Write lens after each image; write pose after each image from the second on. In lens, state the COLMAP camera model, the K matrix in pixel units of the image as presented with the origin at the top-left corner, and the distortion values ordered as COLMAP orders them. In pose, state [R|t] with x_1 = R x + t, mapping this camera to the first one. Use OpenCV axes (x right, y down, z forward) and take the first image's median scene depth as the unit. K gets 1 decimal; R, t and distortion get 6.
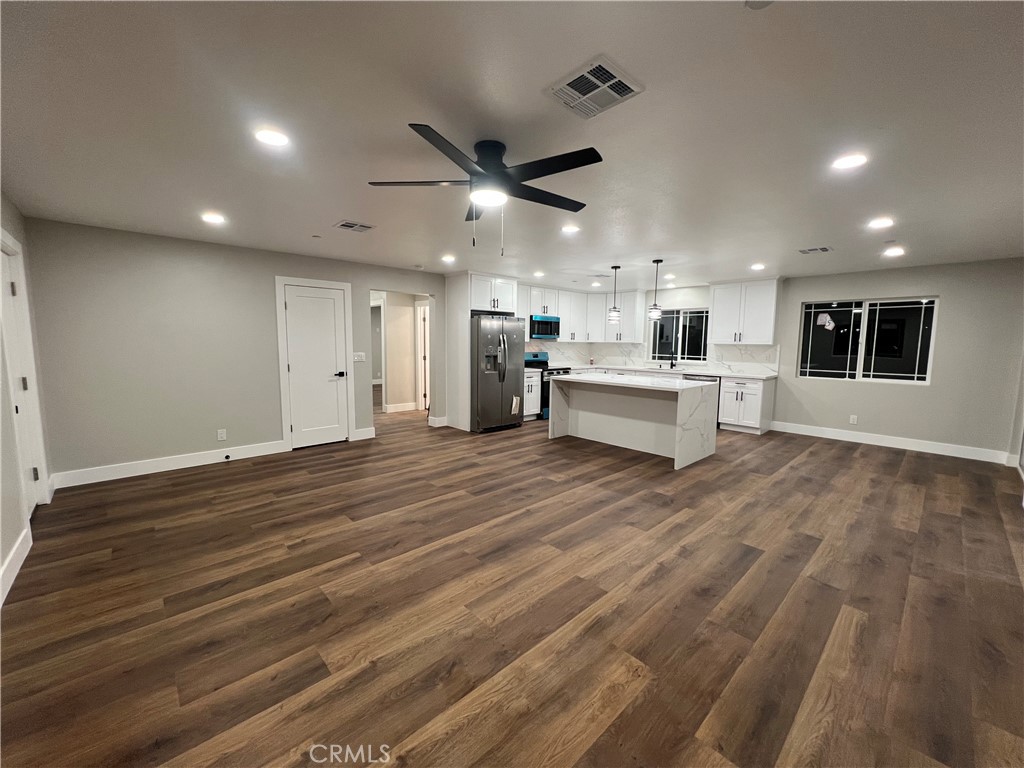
lens RADIAL K [[408.8, 0, 509.1], [0, 408.8, 381.4], [0, 0, 1]] dist [-0.001398, 0.000008]
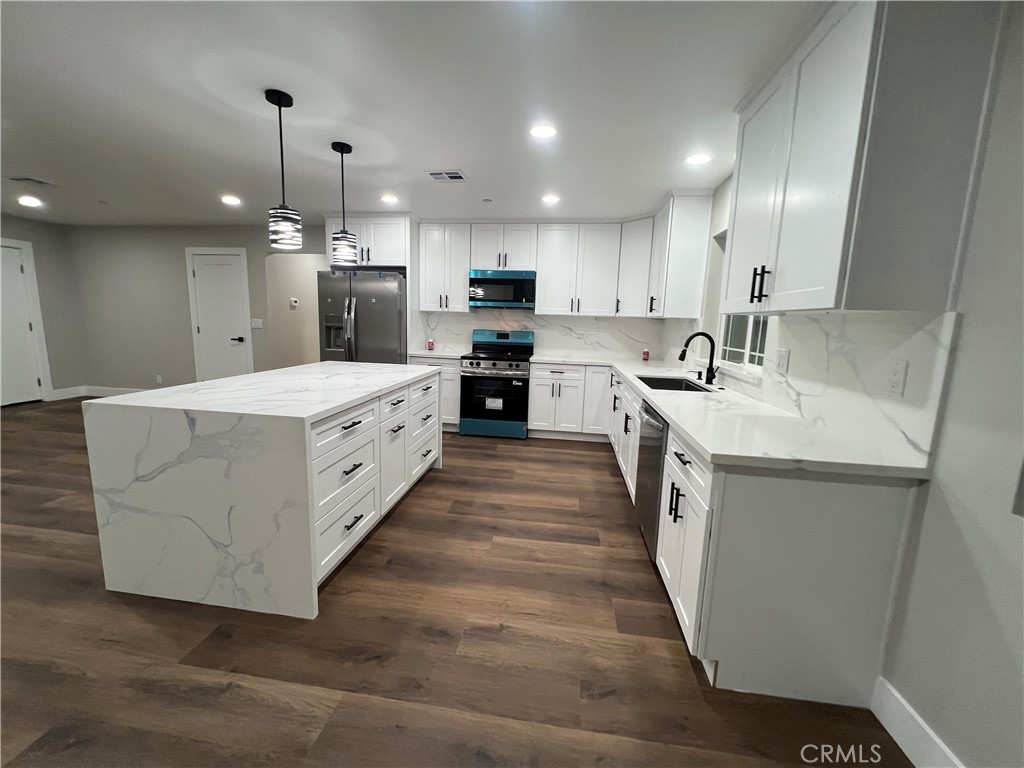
lens RADIAL K [[387.5, 0, 512.8], [0, 387.5, 397.2], [0, 0, 1]] dist [-0.000628, -0.000199]
pose [[0.645060, 0.159480, -0.747305, 0.656239], [-0.097928, 0.987167, 0.126138, -0.052942], [0.757831, -0.008184, 0.652400, 0.723515]]
